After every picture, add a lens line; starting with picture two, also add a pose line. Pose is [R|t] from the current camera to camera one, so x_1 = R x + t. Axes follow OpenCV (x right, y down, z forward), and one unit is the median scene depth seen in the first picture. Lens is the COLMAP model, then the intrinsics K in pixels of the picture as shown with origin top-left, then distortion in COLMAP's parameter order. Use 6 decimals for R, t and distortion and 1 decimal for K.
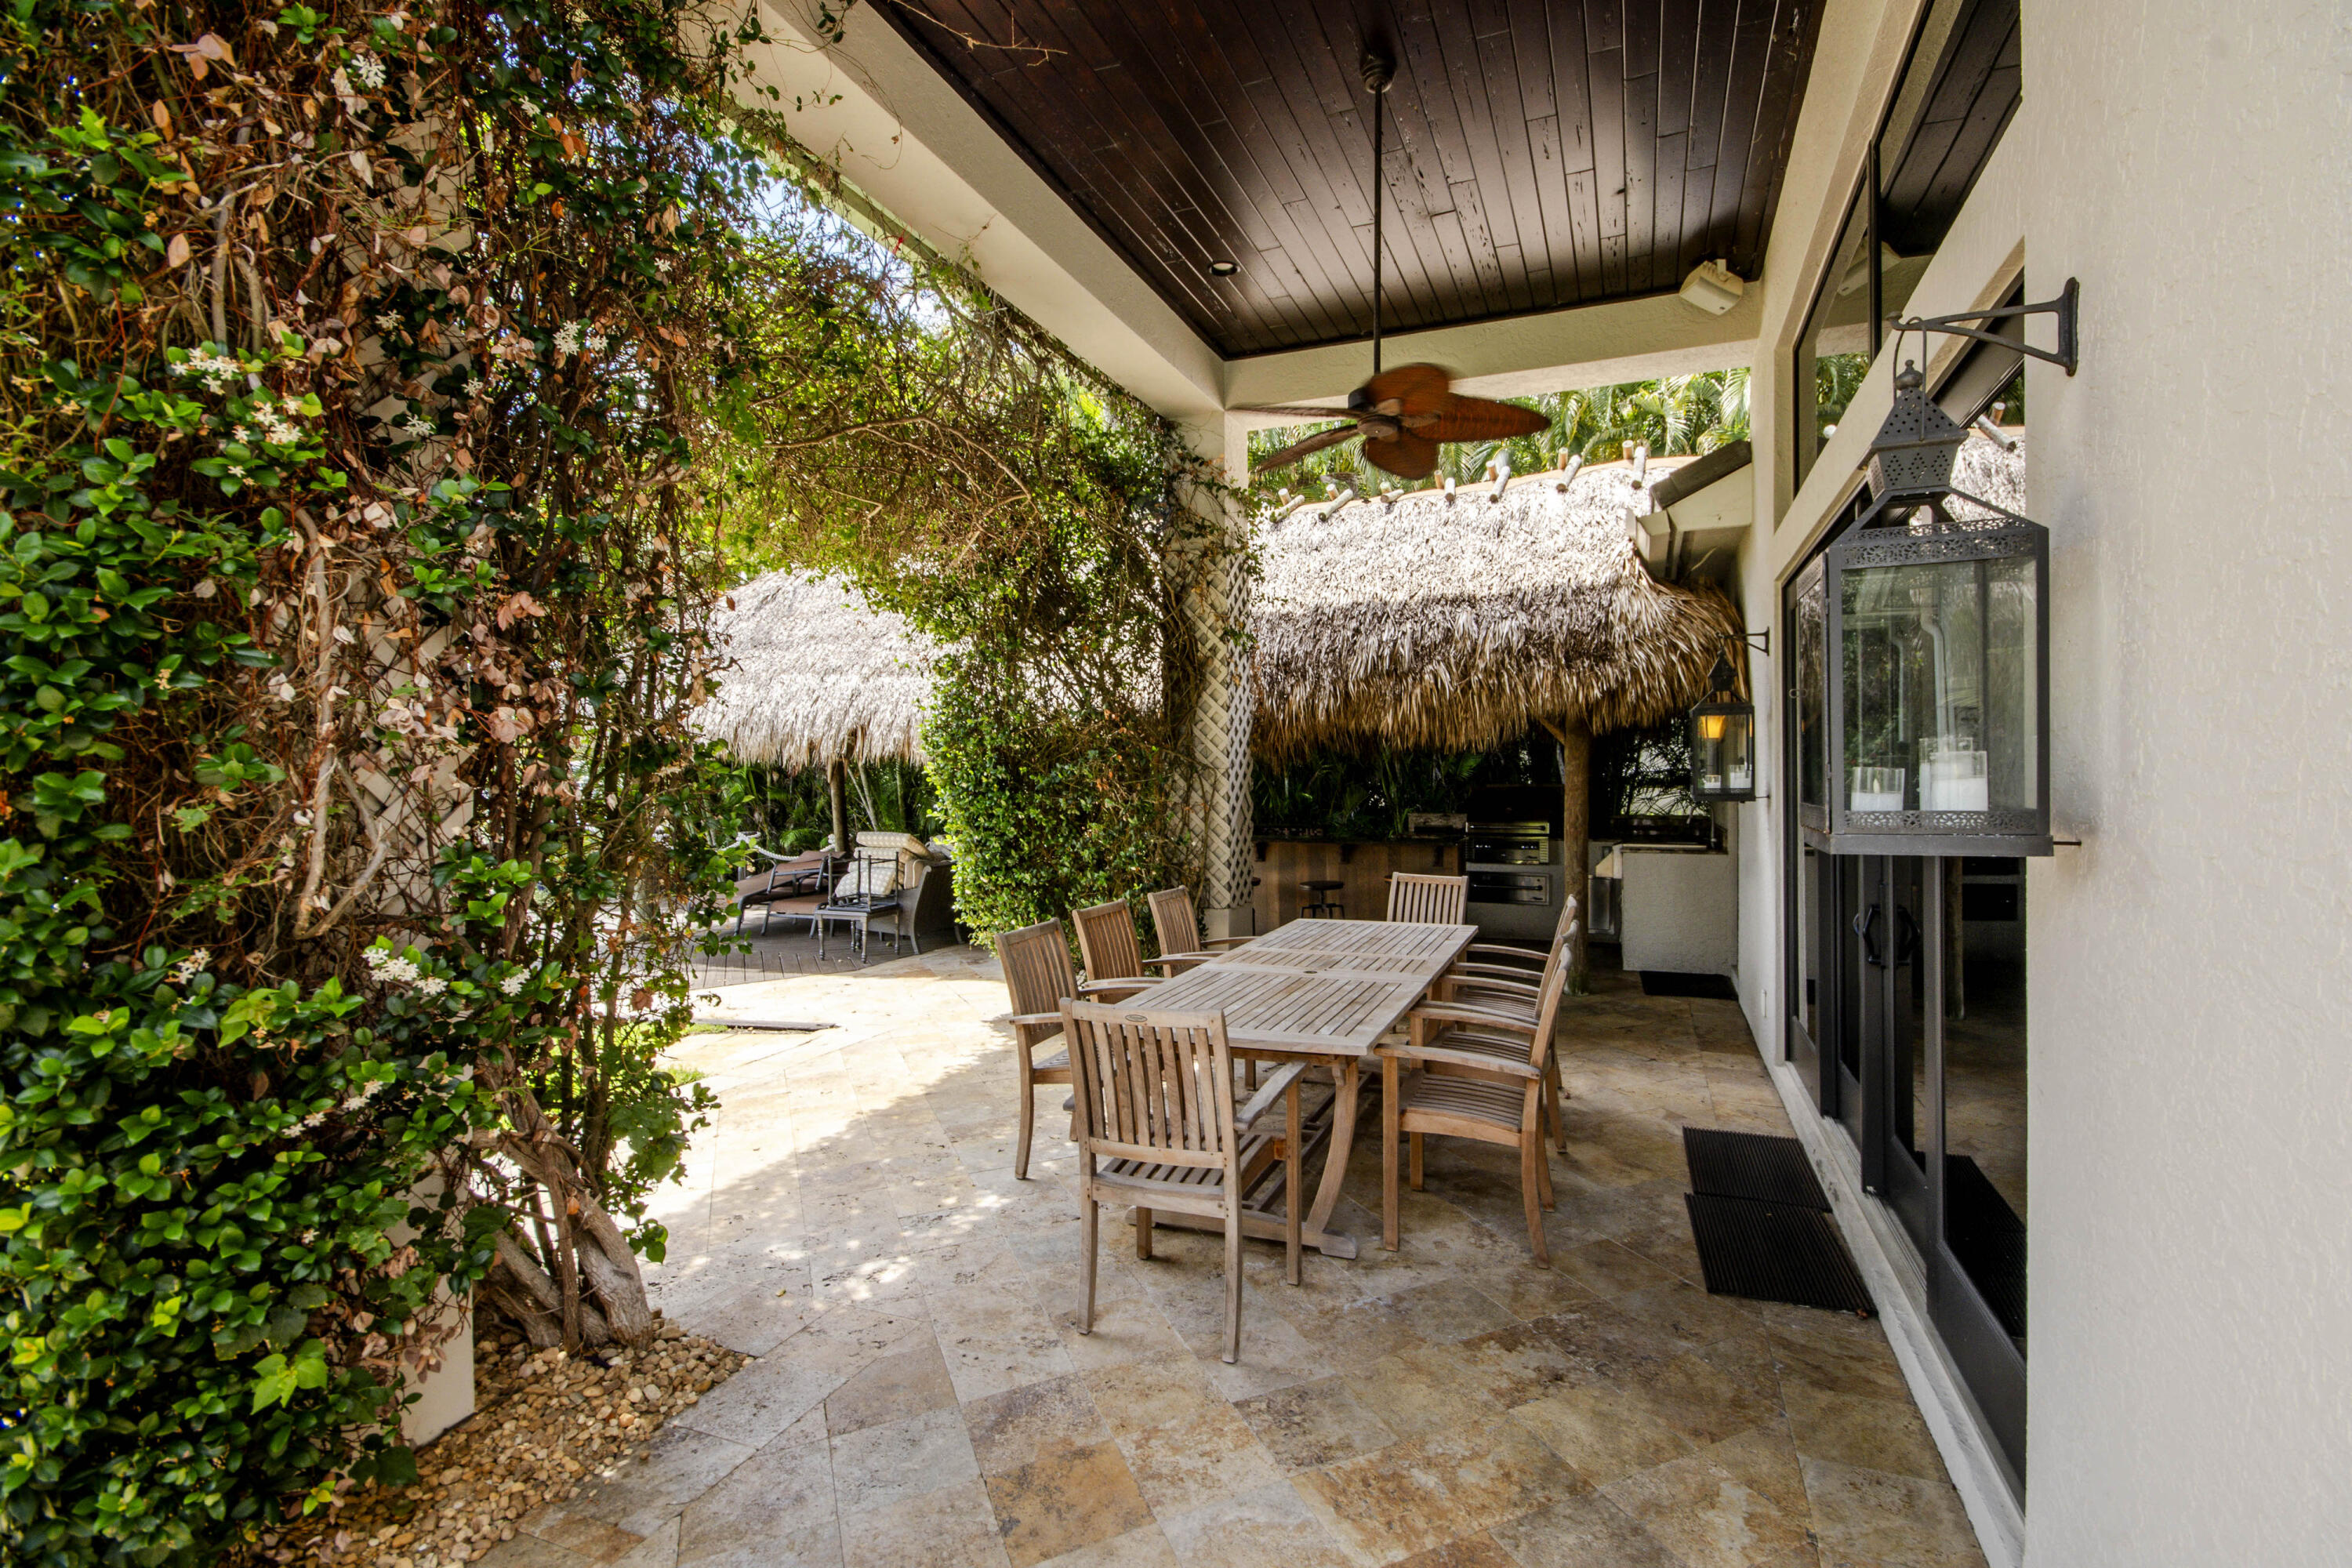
lens RADIAL K [[1048.8, 0, 1177.8], [0, 1048.8, 779.4], [0, 0, 1]] dist [0.005513, -0.007911]
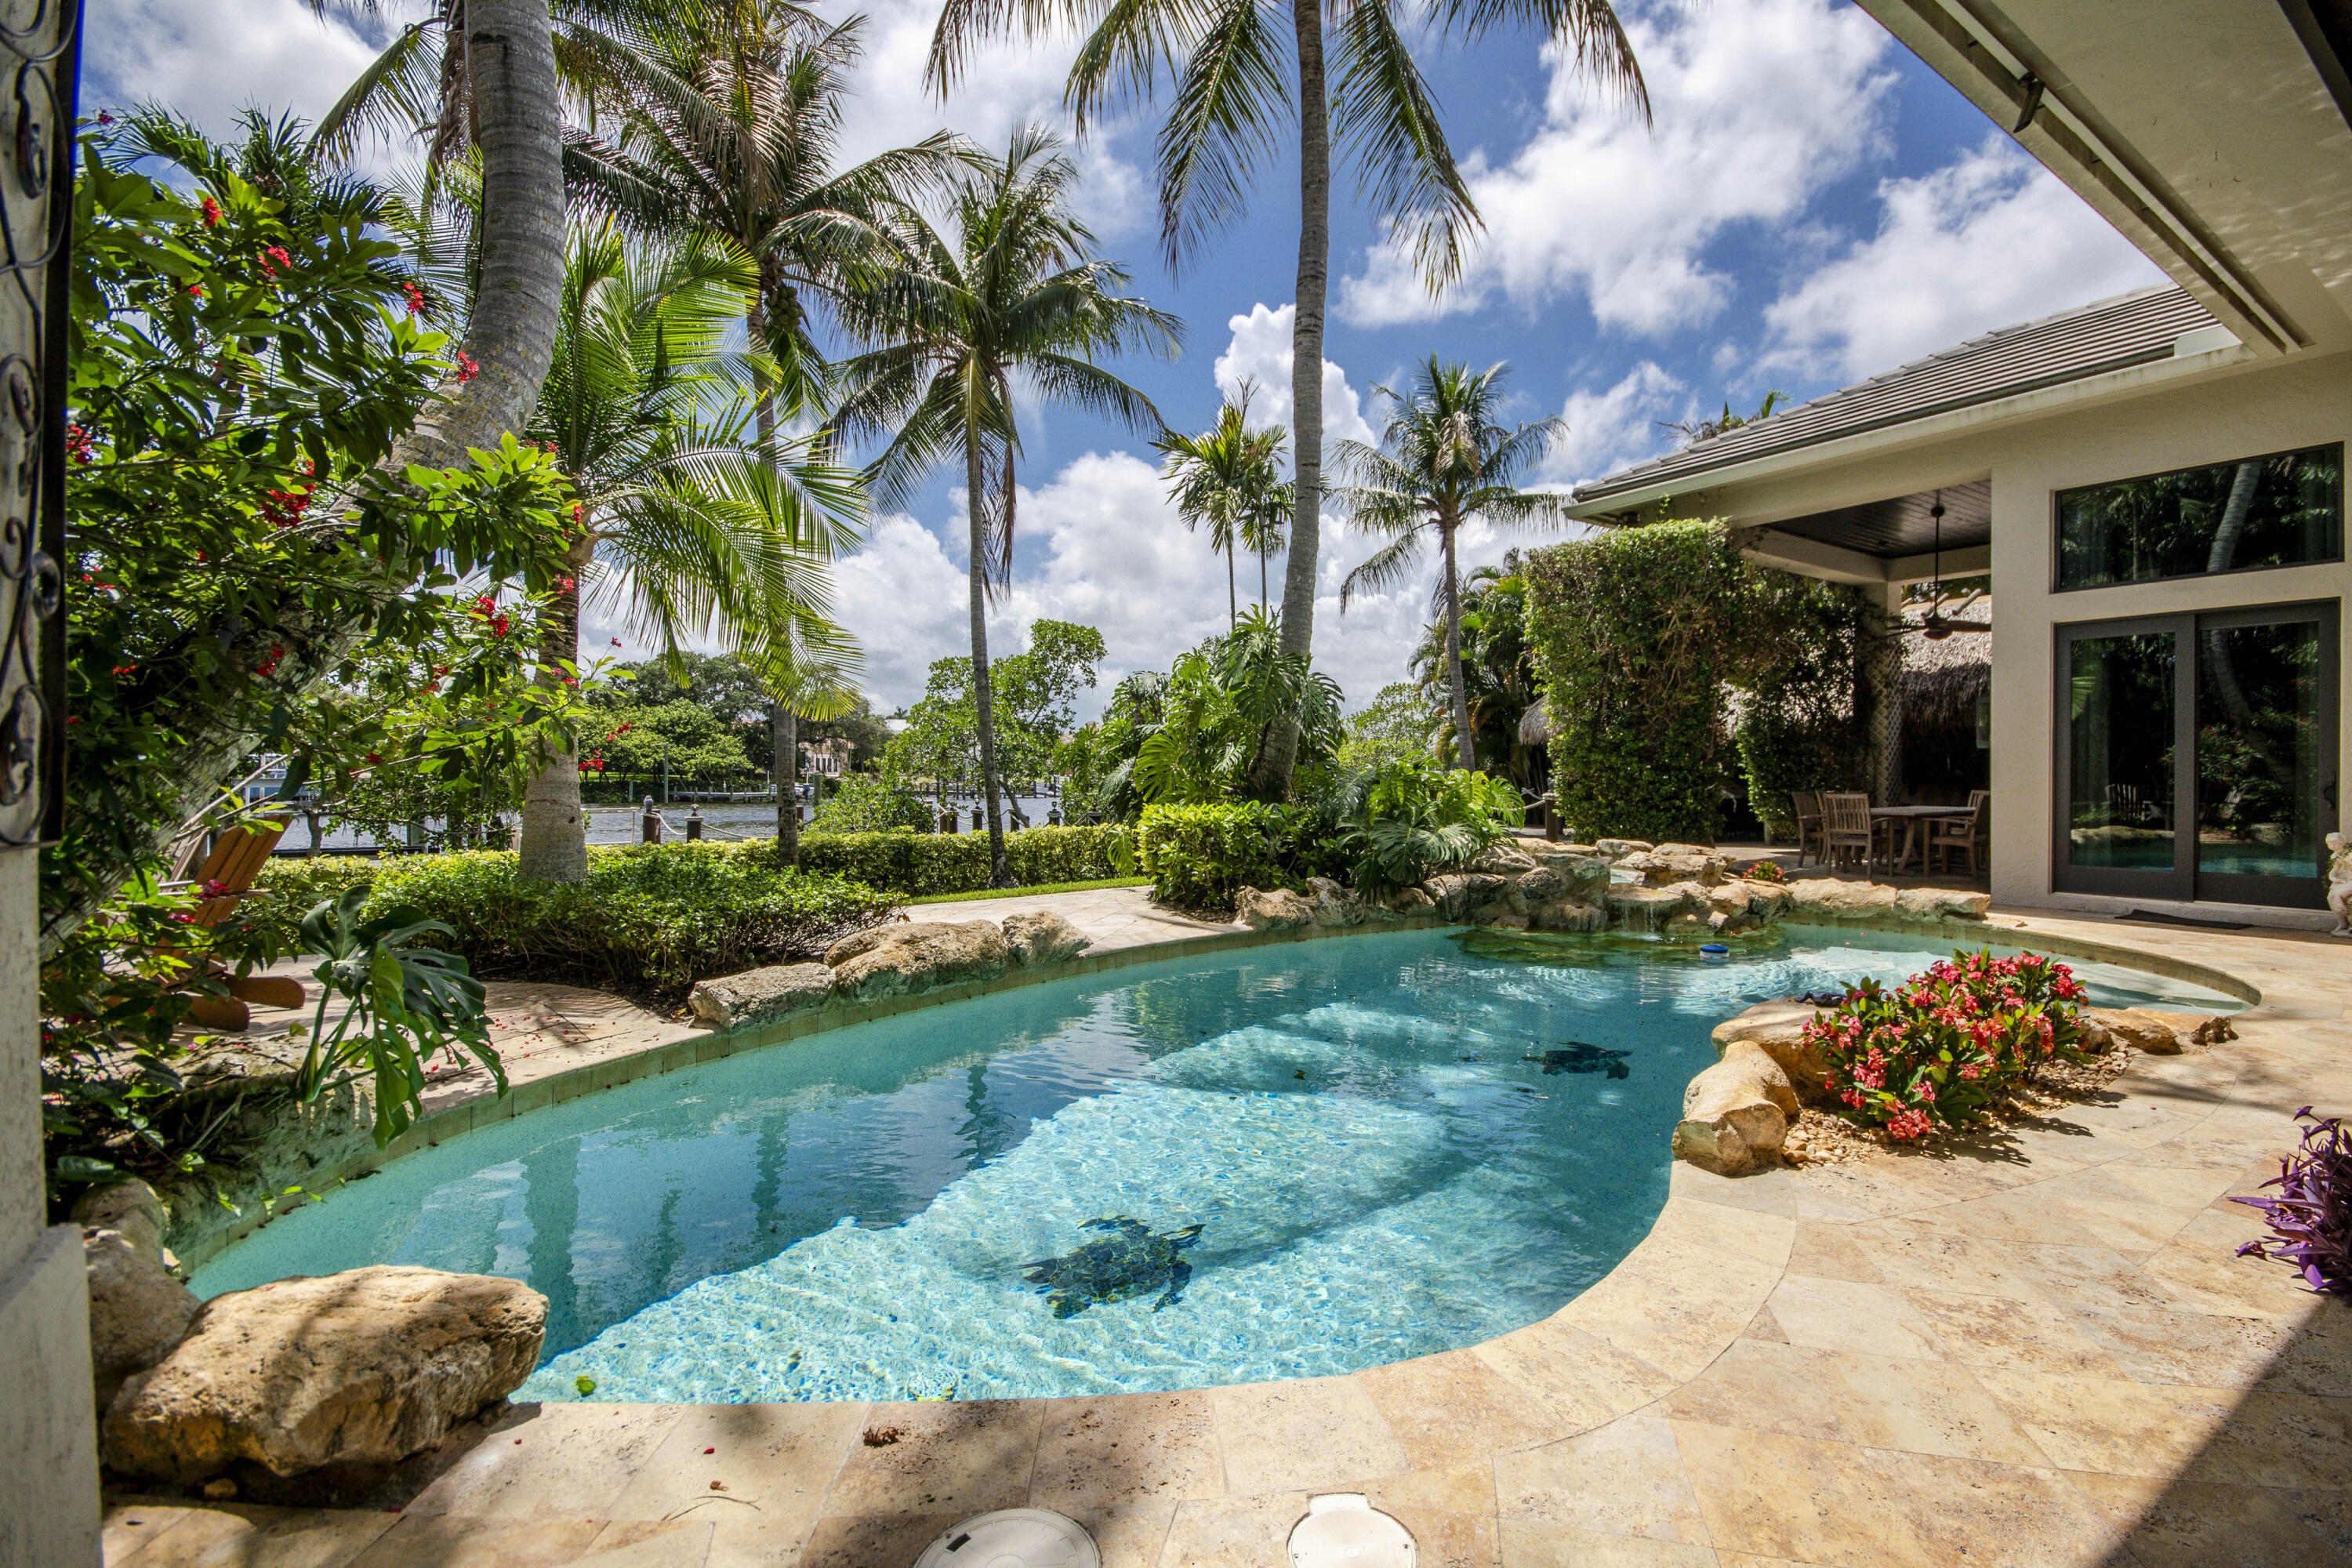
lens RADIAL K [[1048.8, 0, 1225.2], [0, 1048.8, 772.5], [0, 0, 1]] dist [0.005513, -0.007911]
pose [[0.851135, 0.013732, -0.524767, 0.020505], [-0.013389, 0.999900, 0.004450, 0.052289], [0.524776, 0.003239, 0.851234, -1.525042]]
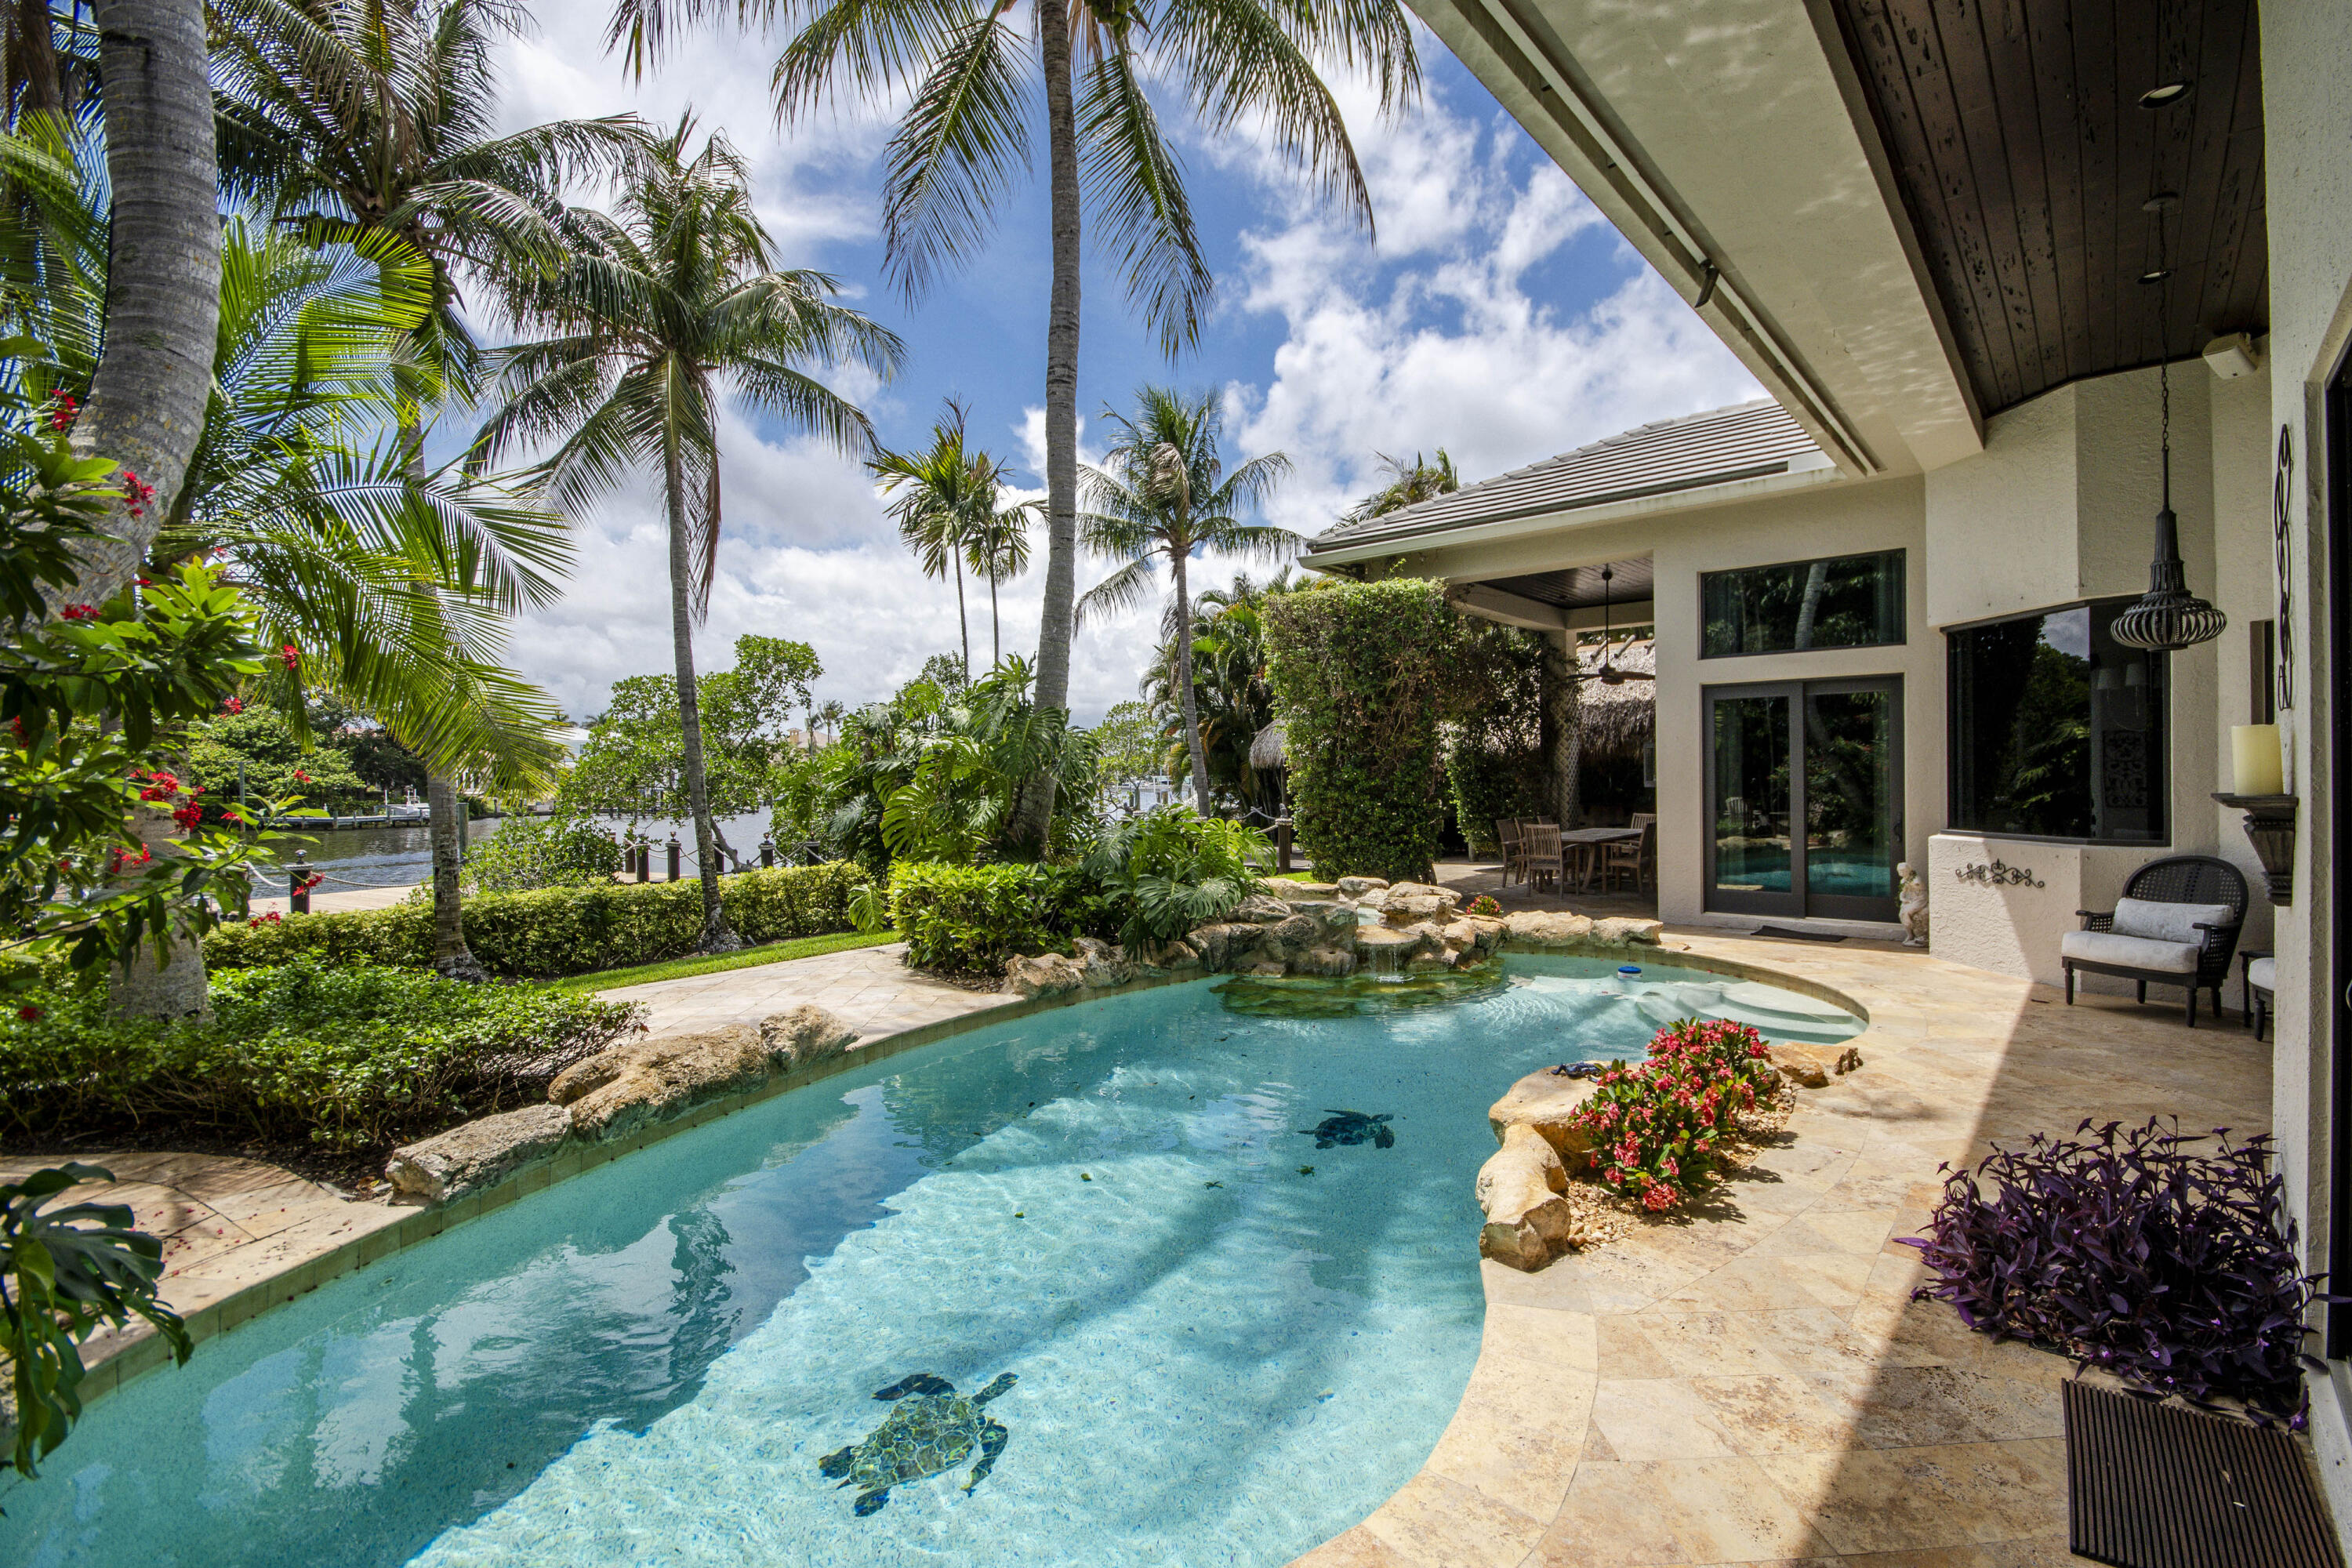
lens RADIAL K [[1048.8, 0, 1233.1], [0, 1048.8, 779.8], [0, 0, 1]] dist [0.005513, -0.007911]
pose [[0.960035, -0.000915, -0.279879, -0.017109], [0.001637, 0.999996, 0.002347, -0.002225], [0.279876, -0.002711, 0.960032, -1.547517]]
